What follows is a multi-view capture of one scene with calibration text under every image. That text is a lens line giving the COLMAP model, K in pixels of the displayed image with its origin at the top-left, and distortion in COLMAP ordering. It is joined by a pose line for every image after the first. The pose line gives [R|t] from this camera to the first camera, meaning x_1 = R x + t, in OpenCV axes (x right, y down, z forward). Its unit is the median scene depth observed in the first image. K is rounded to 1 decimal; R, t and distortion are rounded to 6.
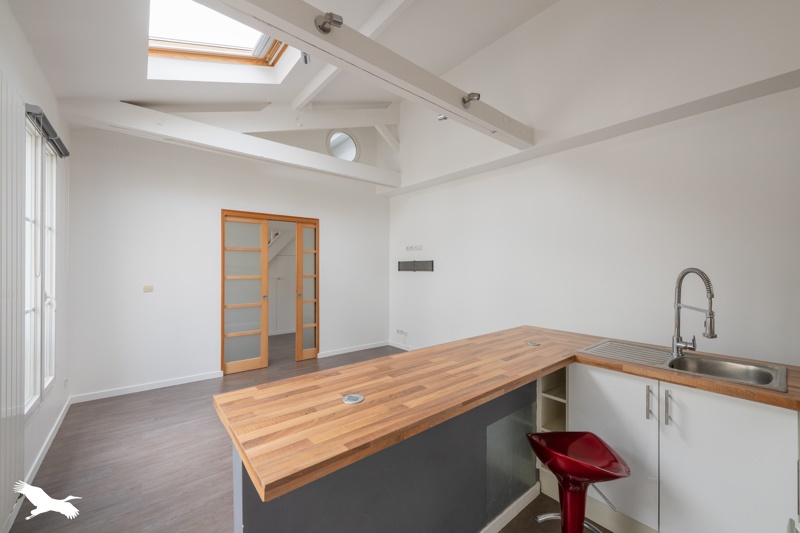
lens RADIAL K [[319.0, 0, 402.8], [0, 319.0, 269.6], [0, 0, 1]] dist [0.002856, 0.000562]
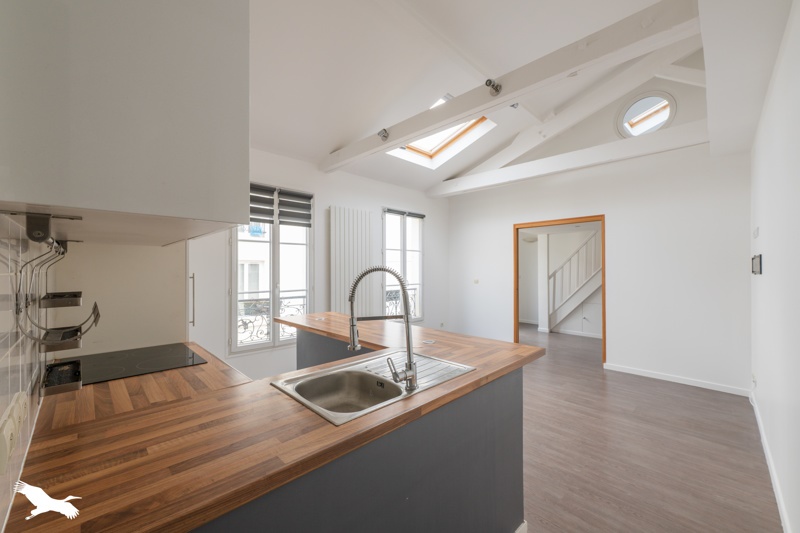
lens RADIAL K [[319.0, 0, 400.5], [0, 319.0, 272.5], [0, 0, 1]] dist [0.002856, 0.000562]
pose [[0.087264, 0.011107, -0.996123, 0.572517], [-0.005044, 0.999930, 0.010707, -0.000468], [0.996172, 0.004090, 0.087314, 0.333275]]
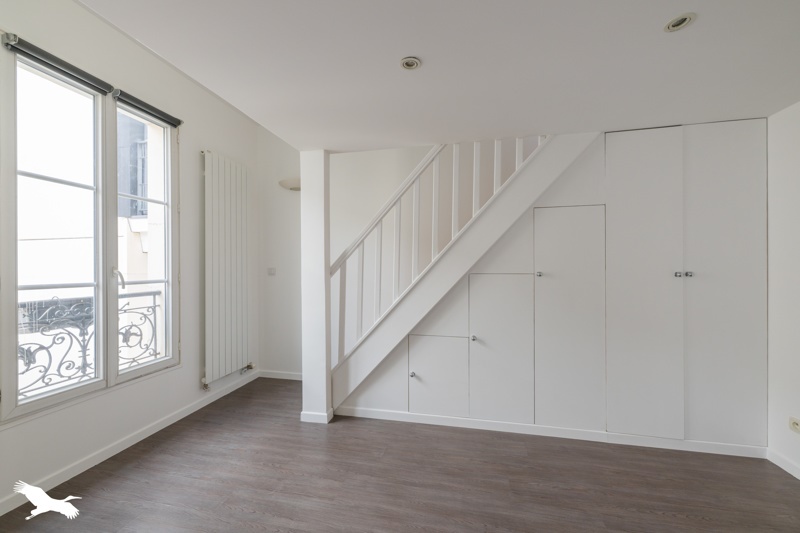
lens RADIAL K [[319.0, 0, 399.6], [0, 319.0, 269.6], [0, 0, 1]] dist [0.002856, 0.000562]
pose [[0.660825, 0.056660, -0.748399, -0.296001], [-0.024842, 0.998251, 0.053640, 0.002019], [0.750129, -0.016855, 0.661077, 0.843714]]
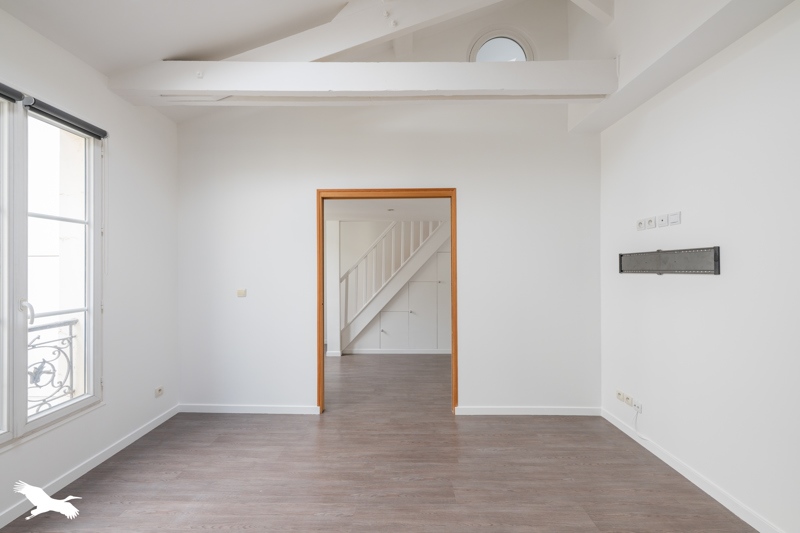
lens RADIAL K [[319.0, 0, 397.3], [0, 319.0, 265.8], [0, 0, 1]] dist [0.002856, 0.000562]
pose [[0.762930, -0.008096, -0.646431, 0.047157], [0.001067, 0.999936, -0.011265, -0.001435], [0.646481, 0.007905, 0.762890, 0.441375]]
